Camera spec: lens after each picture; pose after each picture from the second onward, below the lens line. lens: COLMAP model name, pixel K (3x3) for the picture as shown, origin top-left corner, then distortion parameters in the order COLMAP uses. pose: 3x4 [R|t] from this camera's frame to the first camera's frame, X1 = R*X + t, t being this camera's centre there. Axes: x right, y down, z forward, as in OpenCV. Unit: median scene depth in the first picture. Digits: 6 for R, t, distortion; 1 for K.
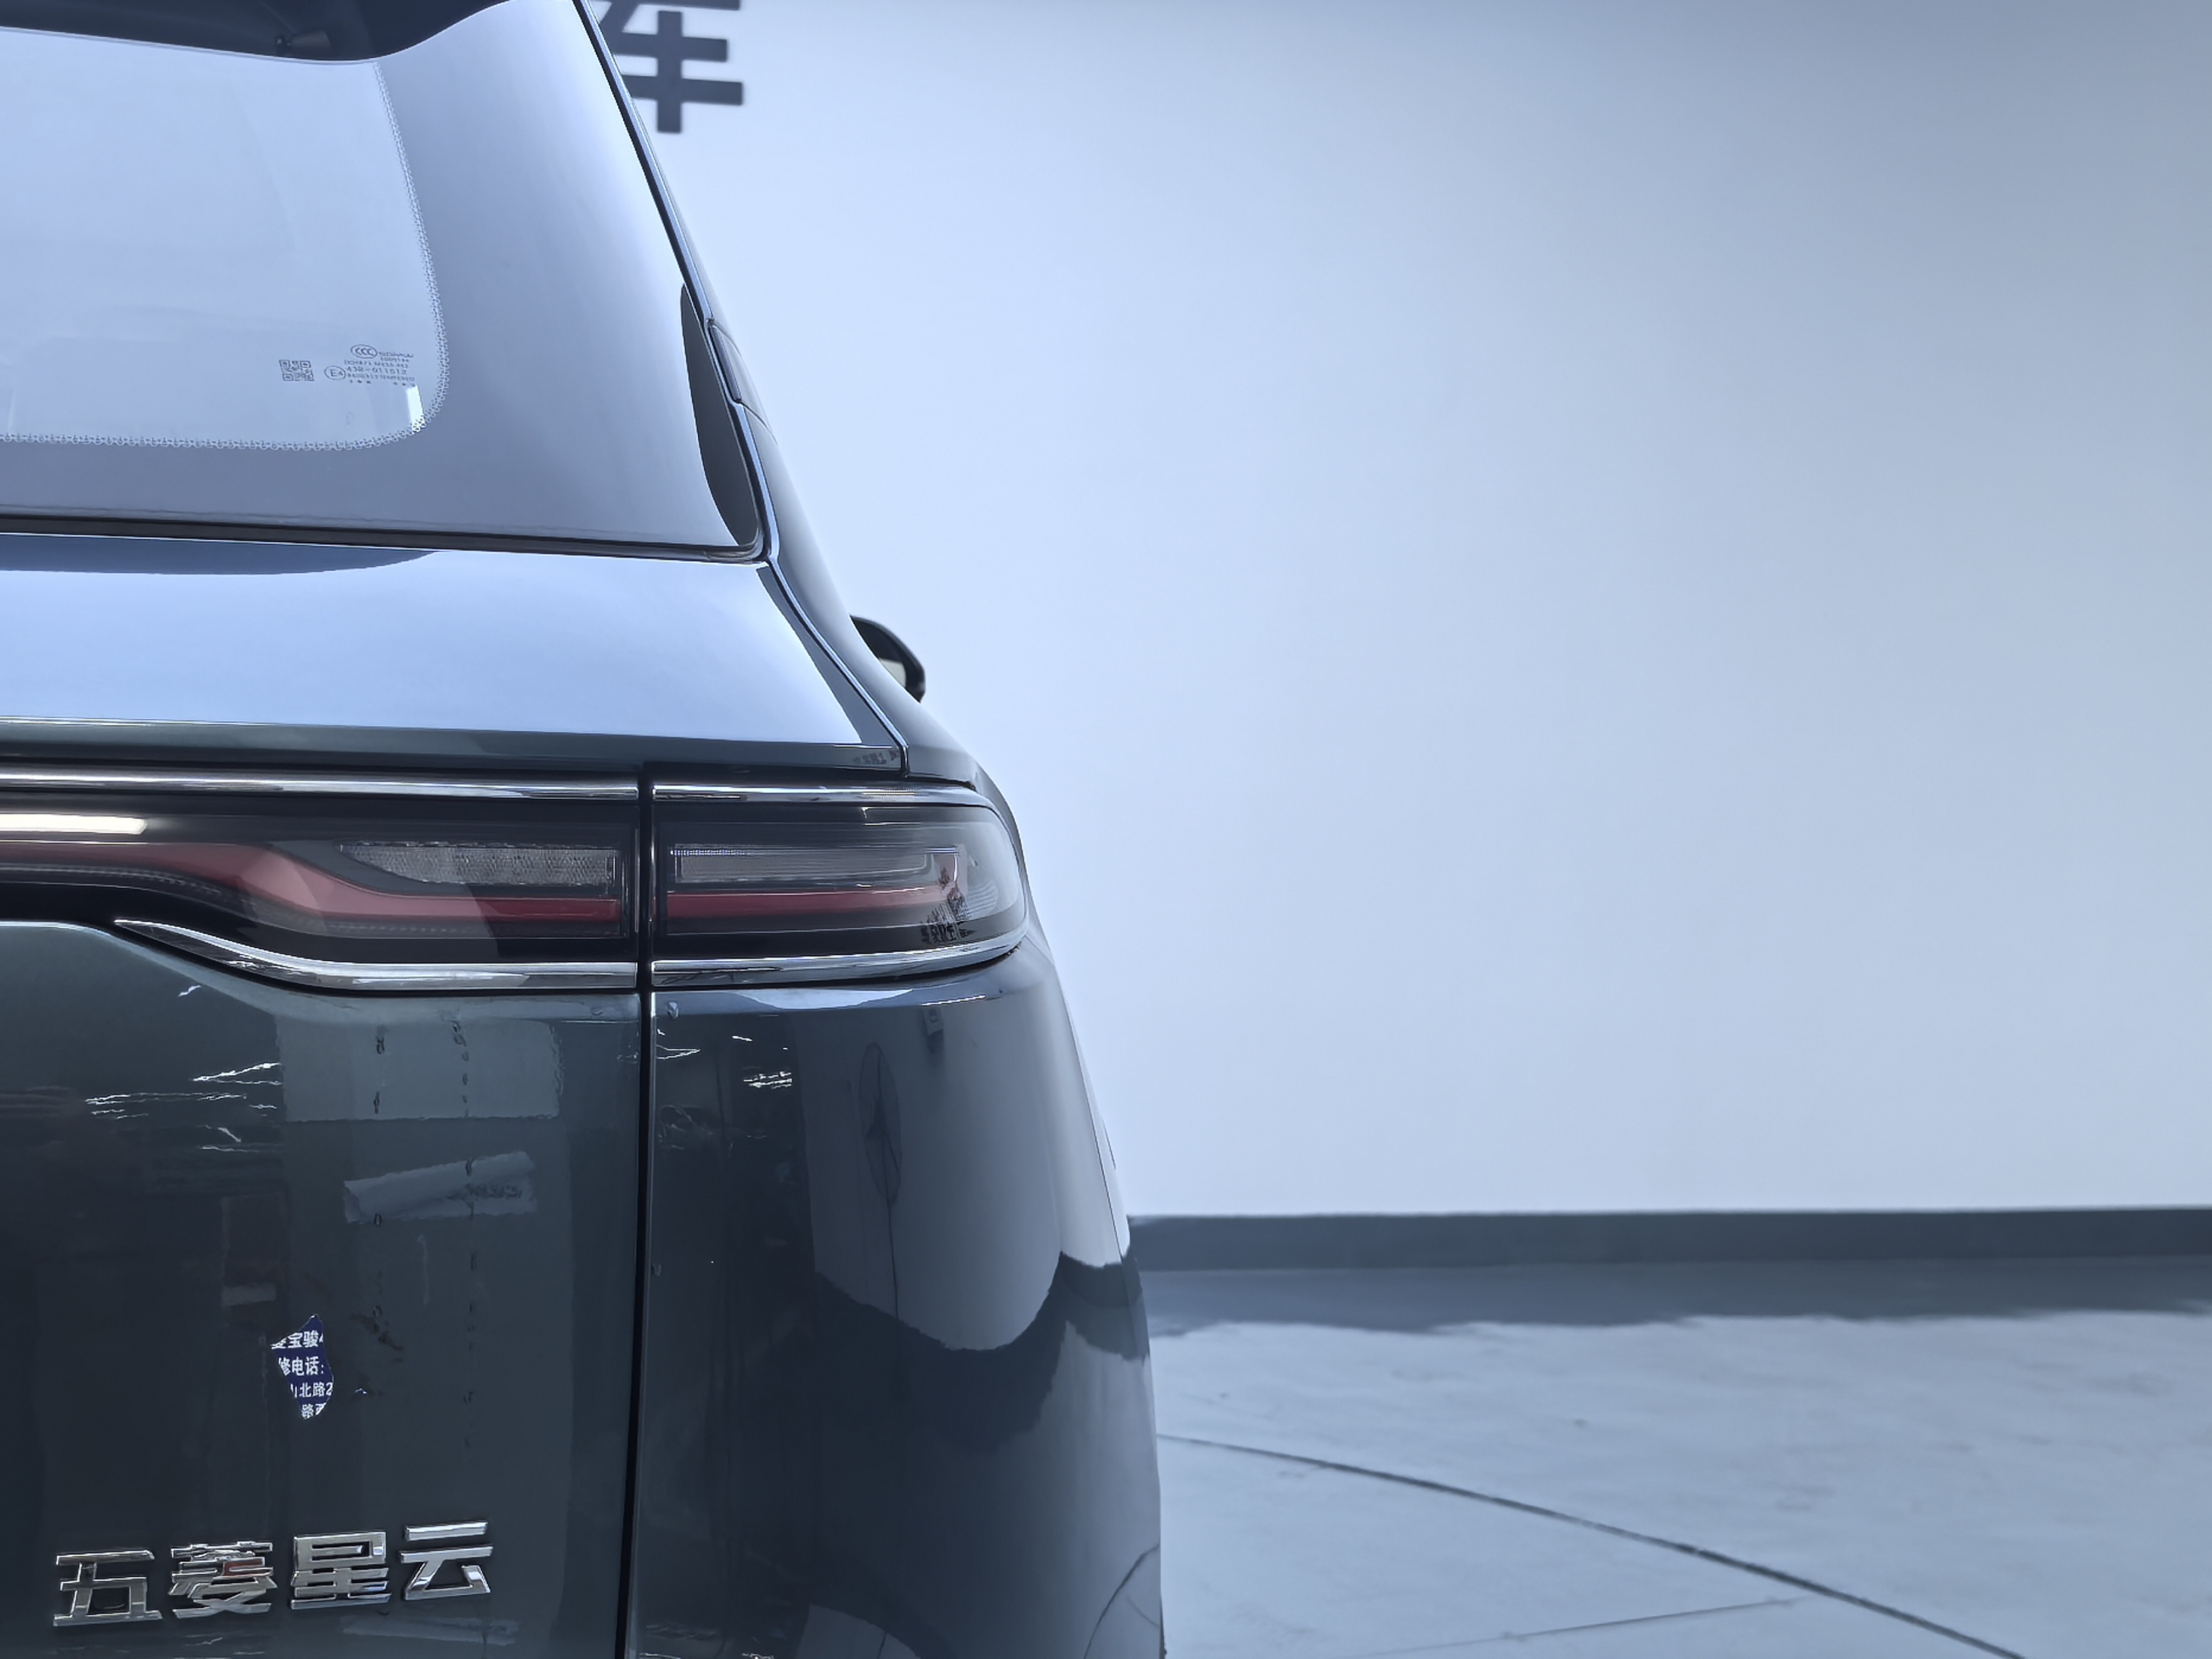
lens RADIAL K [[3492.5, 0, 1161.1], [0, 3492.5, 875.2], [0, 0, 1]] dist [0.285077, -1.307435]
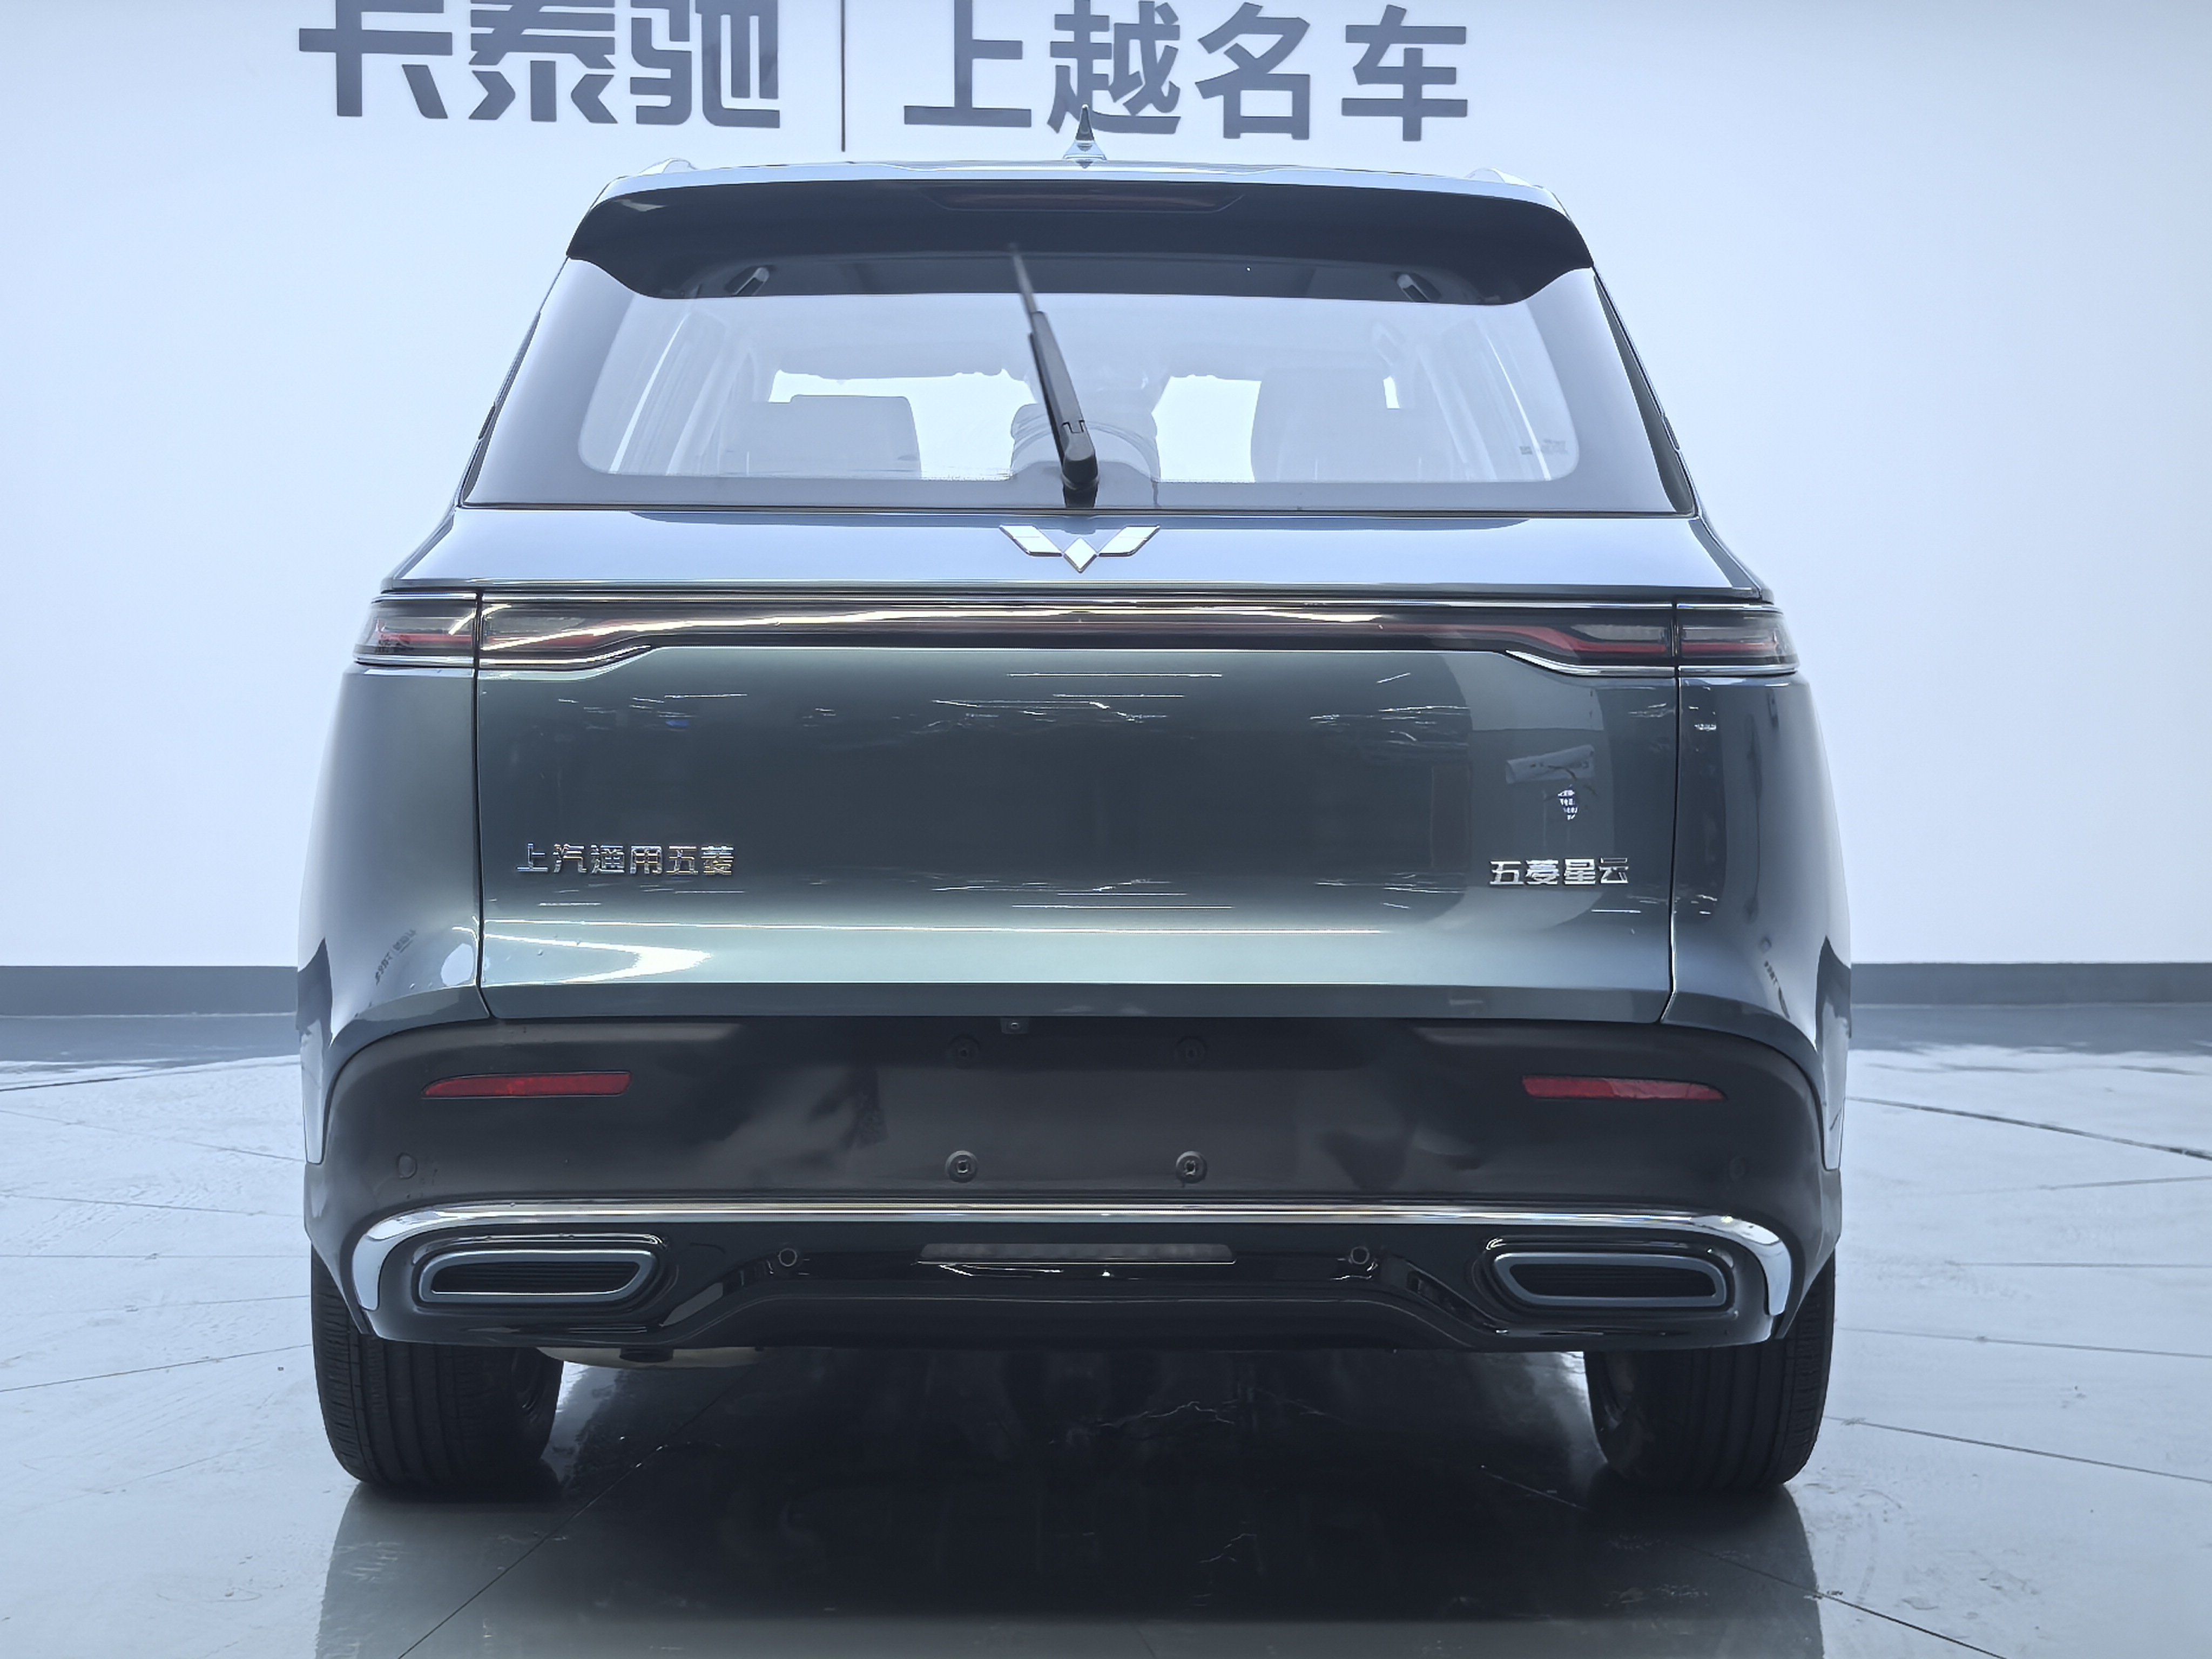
lens RADIAL K [[3492.5, 0, 1161.1], [0, 3492.5, 875.2], [0, 0, 1]] dist [0.285077, -1.307435]
pose [[0.986889, -0.000191, -0.161403, -0.088637], [0.006441, 0.999249, 0.038201, 0.072266], [0.161275, -0.038740, 0.986149, -1.644087]]
